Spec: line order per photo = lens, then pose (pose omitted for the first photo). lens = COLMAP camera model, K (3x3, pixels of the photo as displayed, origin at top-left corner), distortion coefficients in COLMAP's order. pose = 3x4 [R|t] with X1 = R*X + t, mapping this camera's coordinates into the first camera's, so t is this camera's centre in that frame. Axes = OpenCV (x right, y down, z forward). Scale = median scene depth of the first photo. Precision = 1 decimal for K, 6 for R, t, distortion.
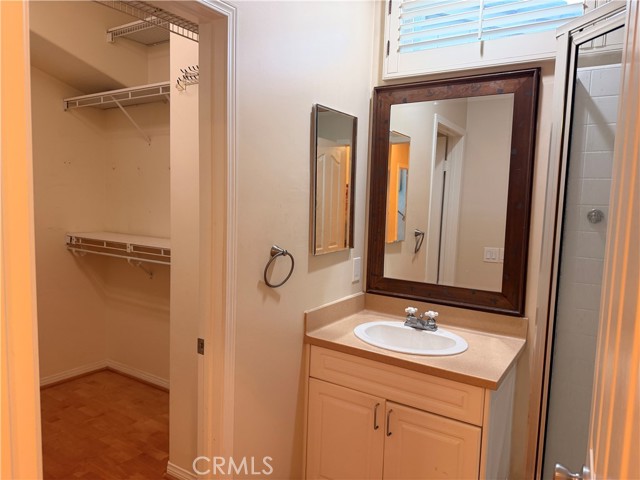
lens RADIAL K [[454.4, 0, 318.7], [0, 454.4, 238.3], [0, 0, 1]] dist [0.044407, -0.066221]
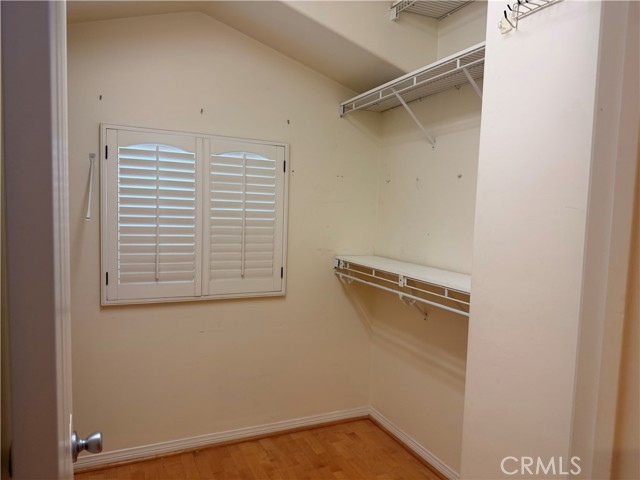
lens RADIAL K [[454.4, 0, 326.0], [0, 454.4, 237.1], [0, 0, 1]] dist [0.044407, -0.066221]
pose [[0.854671, 0.033782, -0.518069, -0.120397], [-0.056187, 0.998038, -0.027614, -0.022846], [0.516120, 0.052710, 0.854893, 0.255451]]
